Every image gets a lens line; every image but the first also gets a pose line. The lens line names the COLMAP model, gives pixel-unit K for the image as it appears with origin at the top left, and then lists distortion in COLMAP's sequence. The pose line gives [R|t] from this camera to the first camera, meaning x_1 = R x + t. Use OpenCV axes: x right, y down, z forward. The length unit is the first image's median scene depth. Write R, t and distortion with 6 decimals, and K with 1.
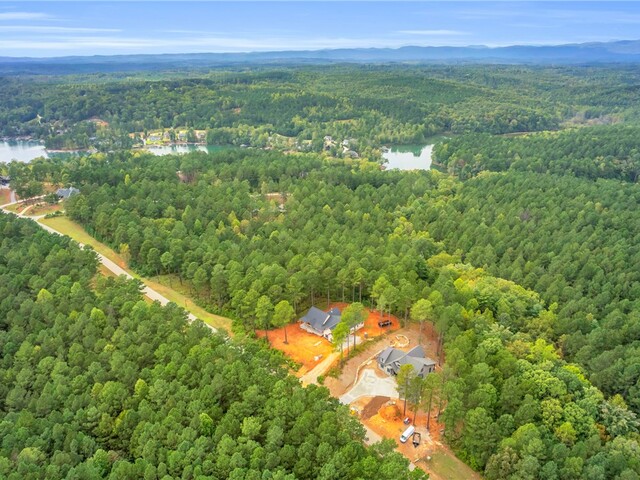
lens RADIAL K [[459.8, 0, 322.7], [0, 459.8, 241.0], [0, 0, 1]] dist [-0.078900, 0.066144]
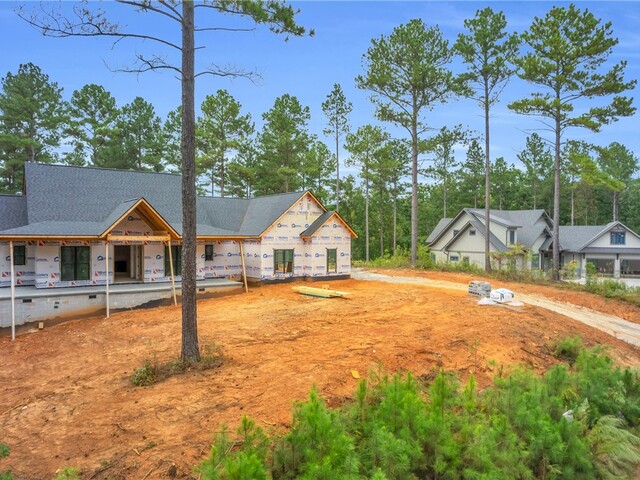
lens RADIAL K [[459.8, 0, 322.7], [0, 459.8, 241.0], [0, 0, 1]] dist [-0.078900, 0.066144]
pose [[0.181056, -0.006109, 0.983454, -0.029766], [0.370360, 0.926788, -0.062427, 0.044387], [-0.911072, 0.375535, 0.170063, 0.196651]]
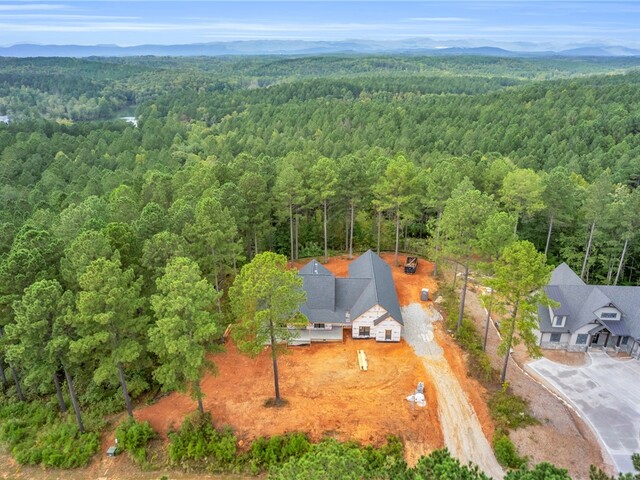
lens RADIAL K [[459.8, 0, 322.7], [0, 459.8, 241.0], [0, 0, 1]] dist [-0.078900, 0.066144]
pose [[0.748463, -0.247772, 0.615152, -0.043004], [0.250605, 0.964477, 0.083560, 0.021726], [-0.614004, 0.091618, 0.783968, 0.152528]]
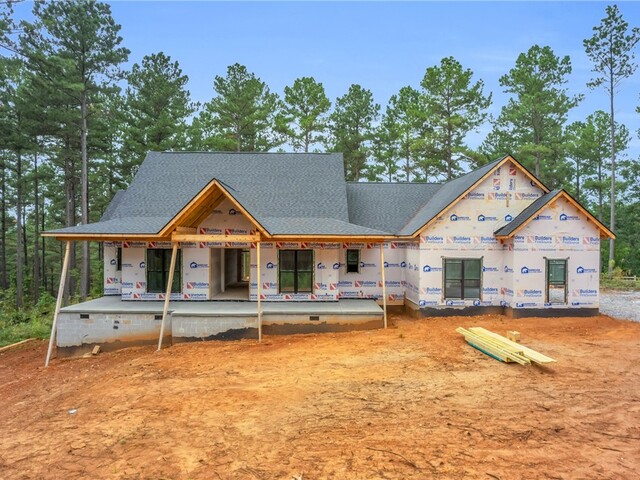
lens RADIAL K [[459.8, 0, 322.7], [0, 459.8, 241.0], [0, 0, 1]] dist [-0.078900, 0.066144]
pose [[0.710380, 0.007448, 0.703779, -0.015753], [0.261105, 0.925799, -0.273351, 0.044899], [-0.653594, 0.377944, 0.655724, 0.195966]]
